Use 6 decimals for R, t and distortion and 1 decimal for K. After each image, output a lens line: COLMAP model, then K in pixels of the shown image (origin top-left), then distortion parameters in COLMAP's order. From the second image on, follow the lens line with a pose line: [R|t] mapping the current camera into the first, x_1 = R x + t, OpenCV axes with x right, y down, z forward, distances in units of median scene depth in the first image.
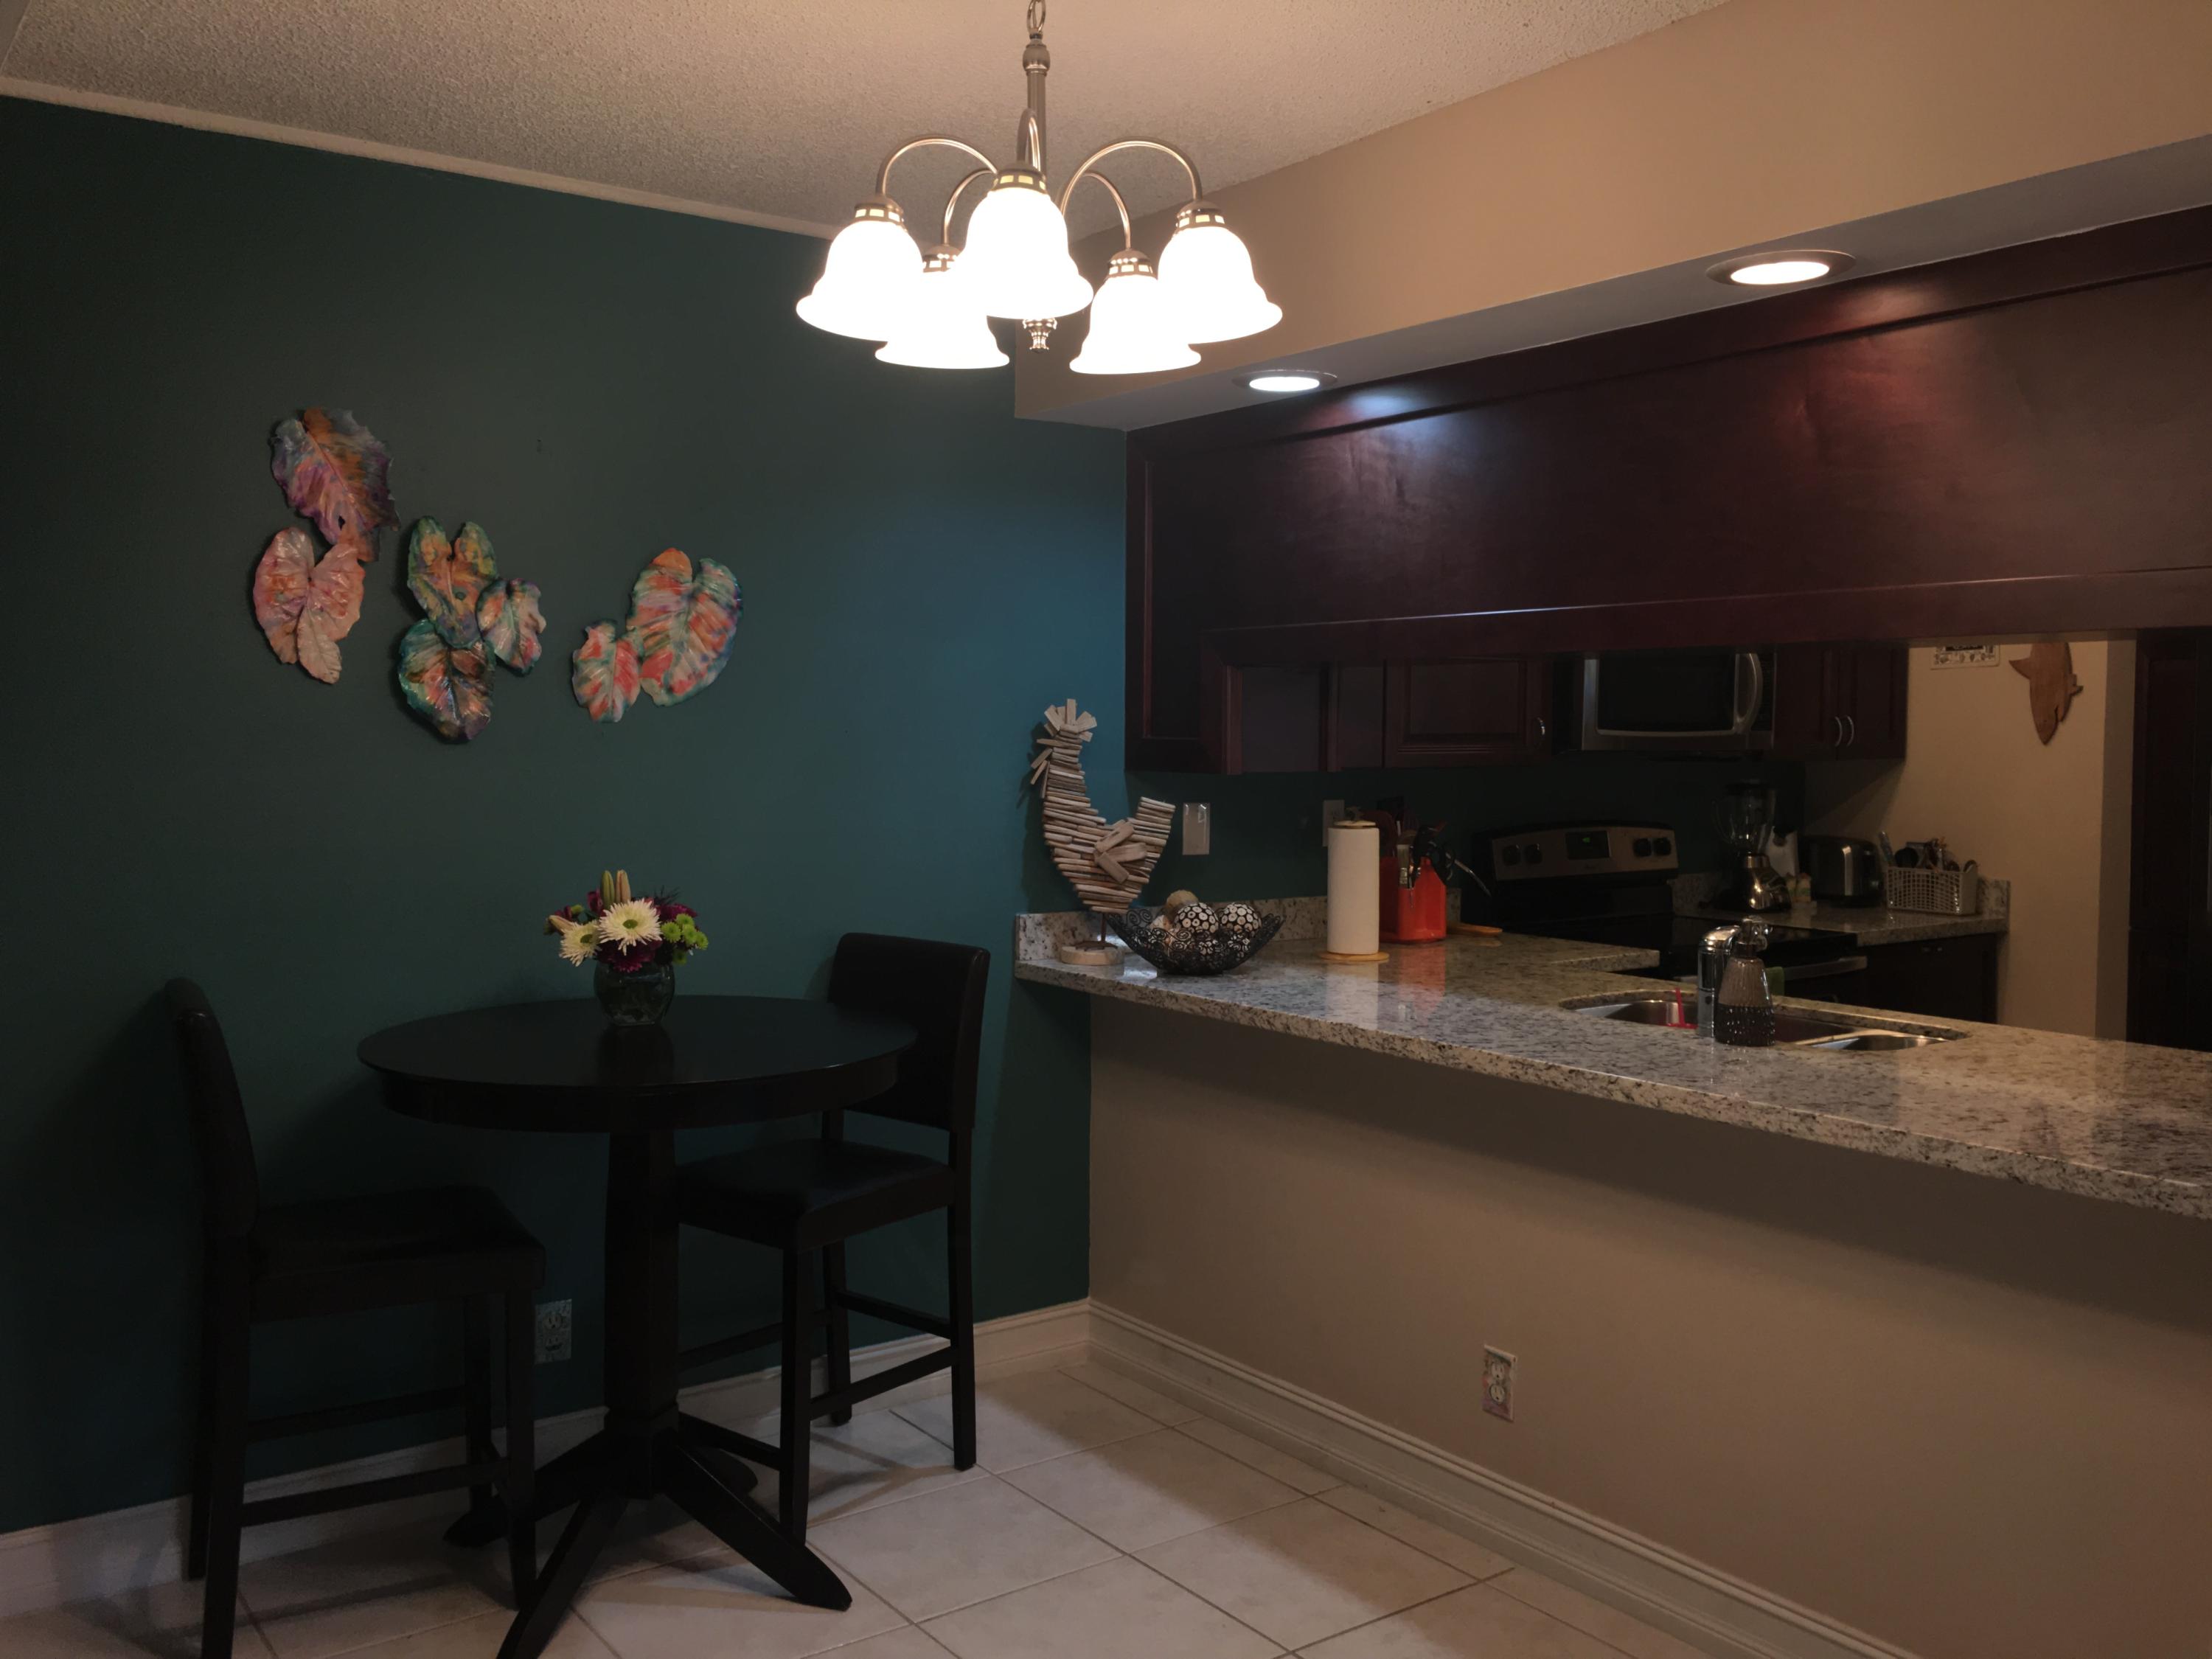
lens RADIAL K [[1877.6, 0, 1109.4], [0, 1877.6, 833.8], [0, 0, 1]] dist [0.081146, -0.109263]
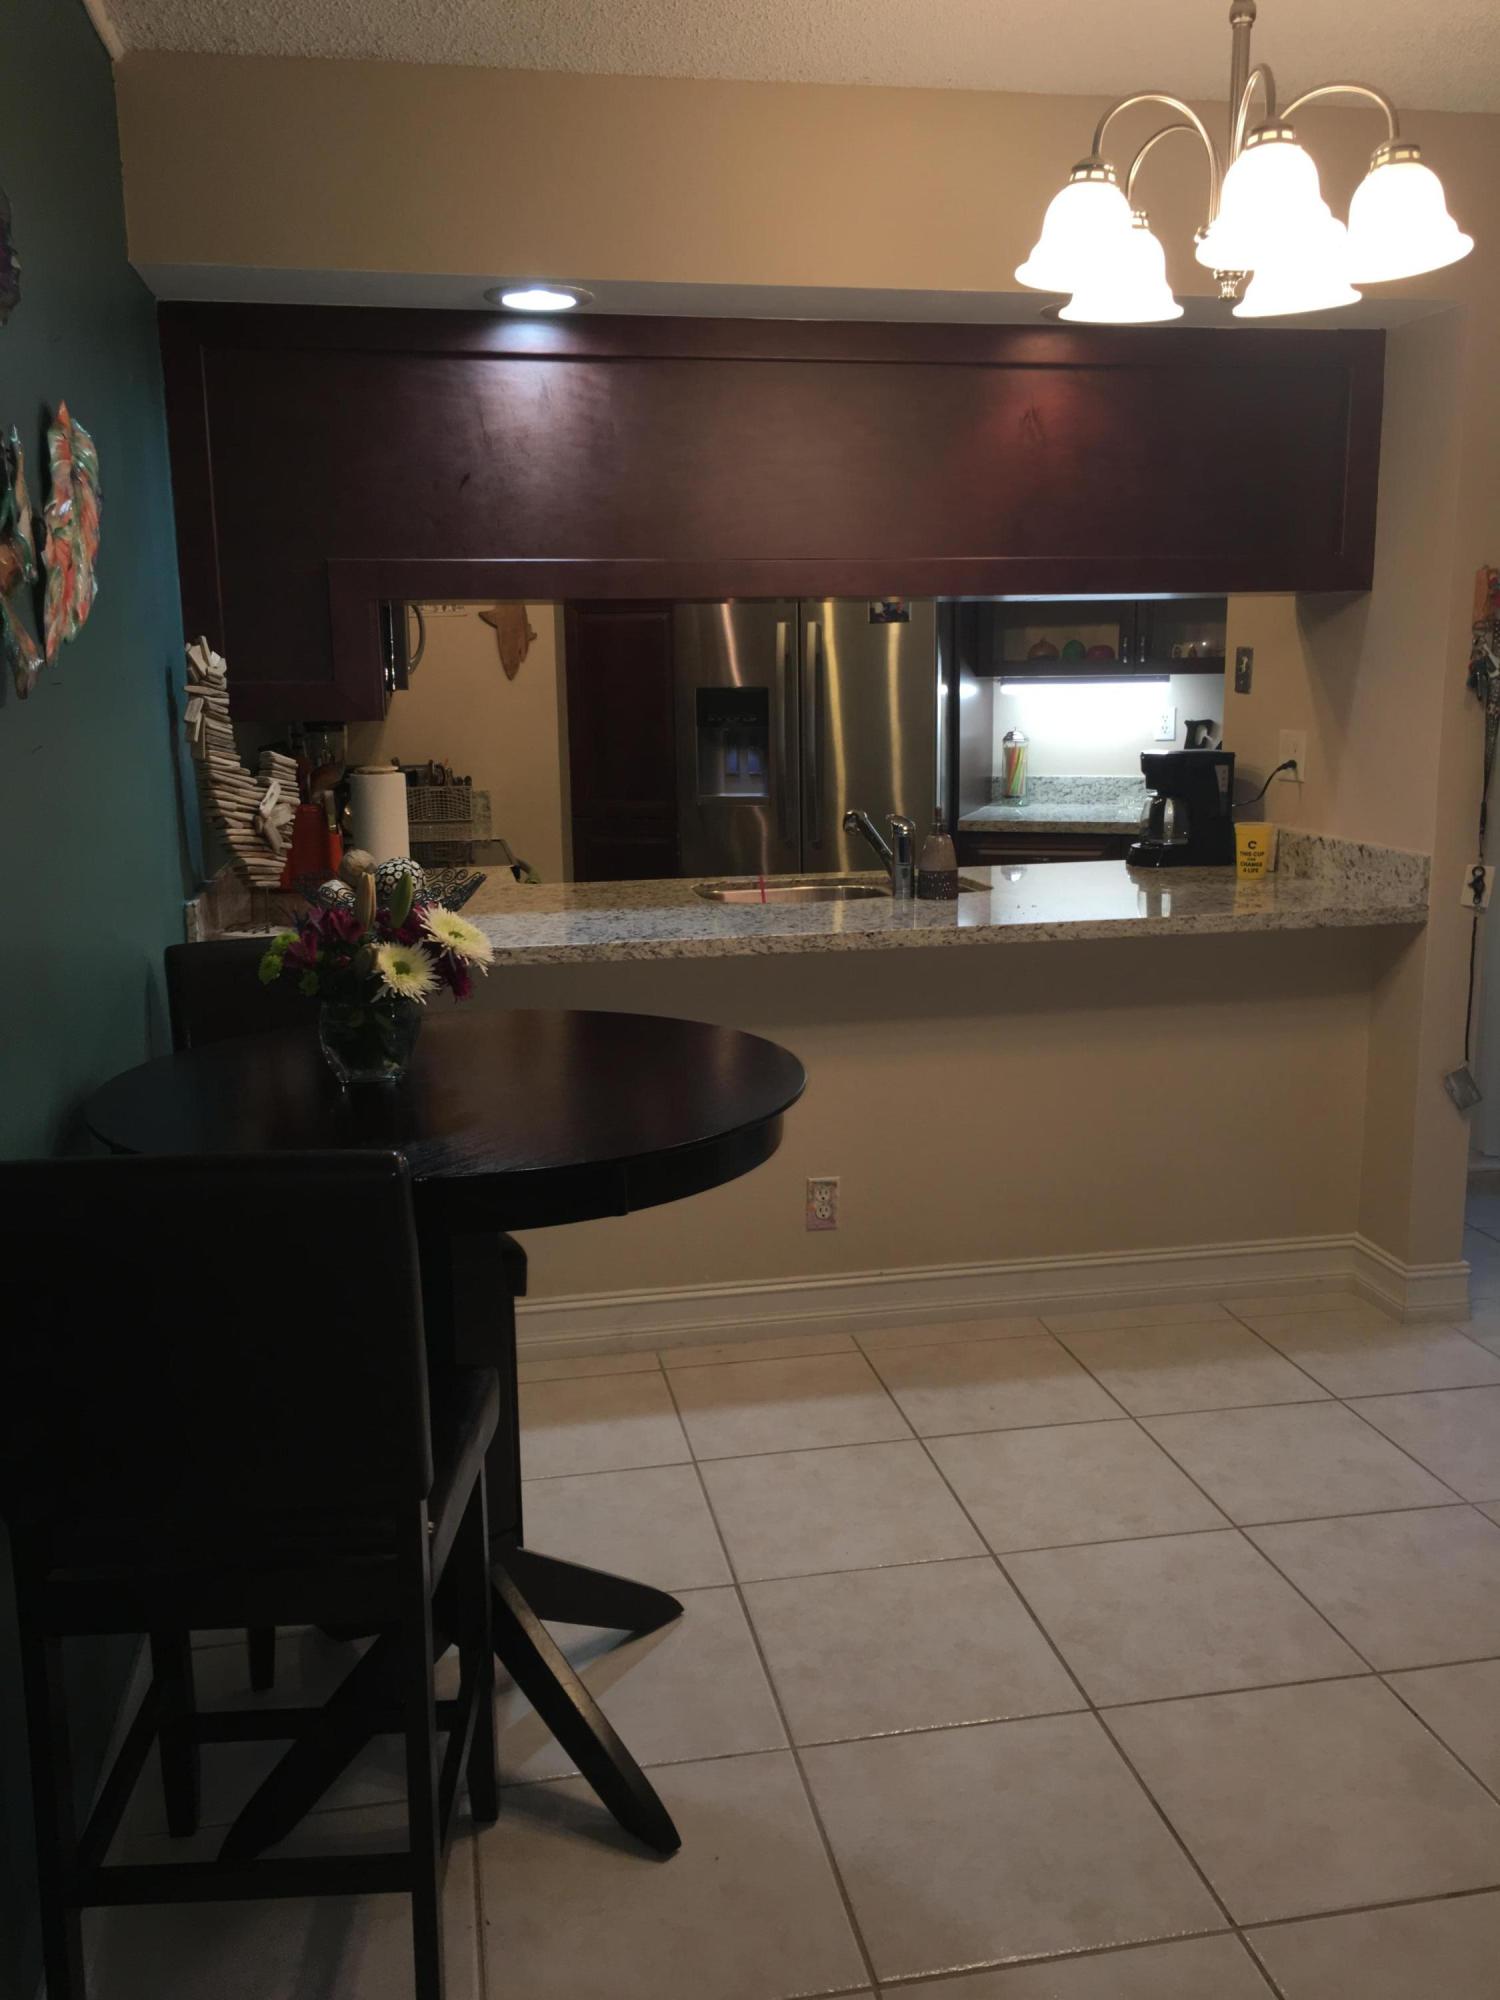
lens RADIAL K [[1697.7, 0, 760.6], [0, 1697.7, 1005.3], [0, 0, 1]] dist [0.081146, -0.109263]
pose [[0.420195, -0.187046, 0.887947, -0.620546], [0.066896, 0.982248, 0.175254, -0.027787], [-0.904965, -0.014241, 0.425249, 0.454193]]
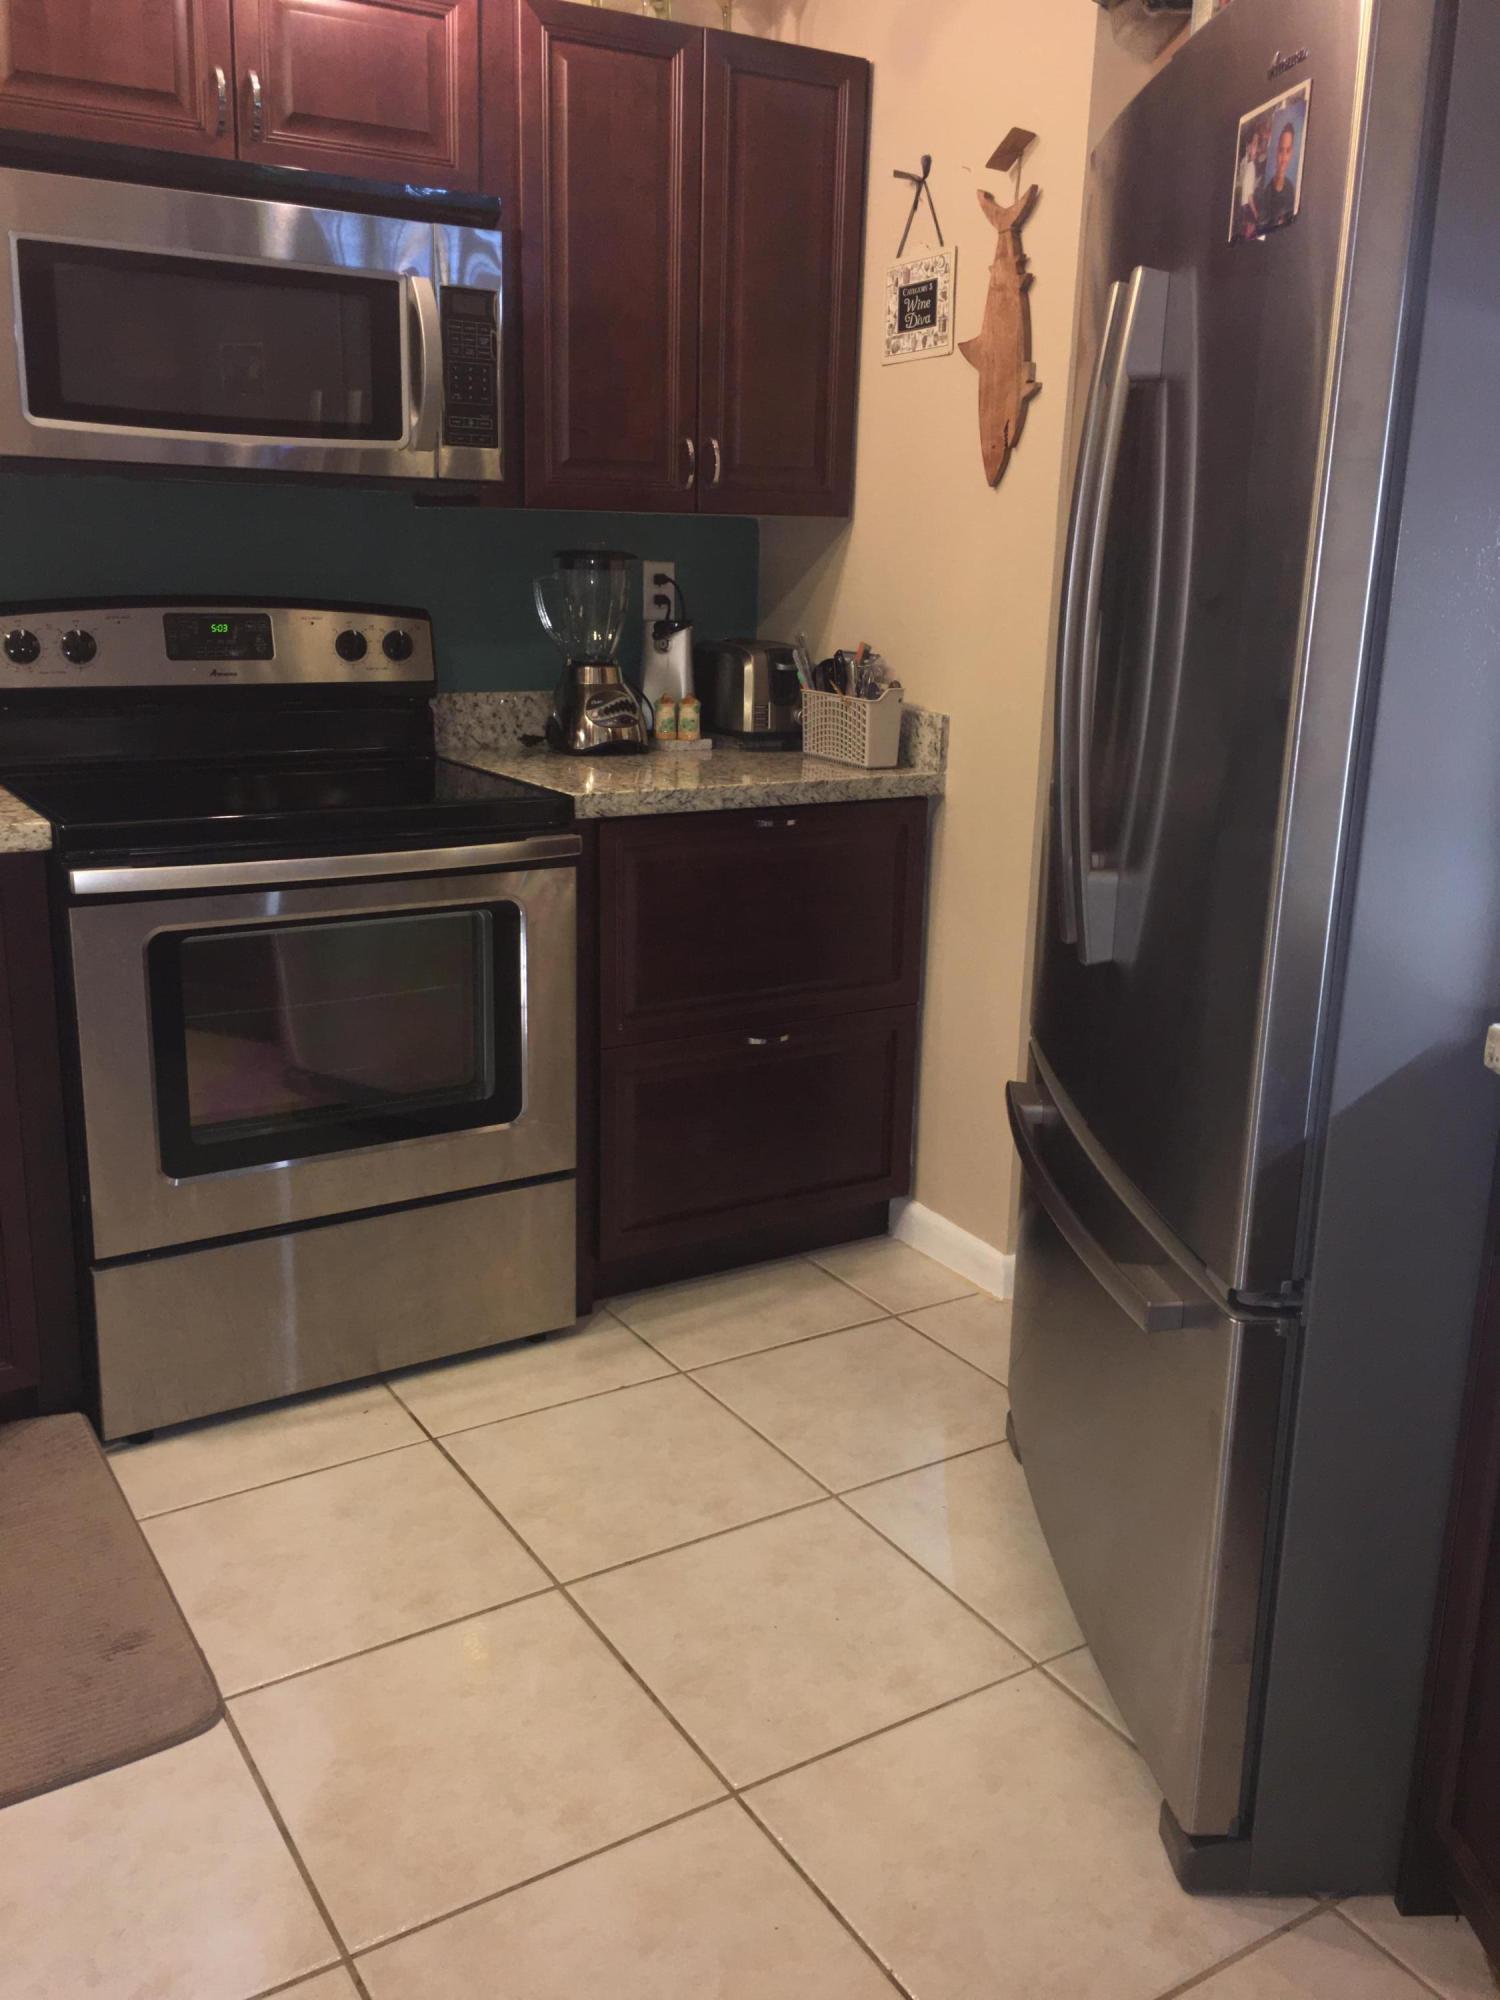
lens RADIAL K [[1697.7, 0, 747.1], [0, 1697.7, 989.2], [0, 0, 1]] dist [0.081146, -0.109263]
pose [[0.997564, 0.037302, -0.058942, 0.568922], [-0.025153, 0.980515, 0.194825, 0.006838], [0.065061, -0.192868, 0.979065, 0.543849]]
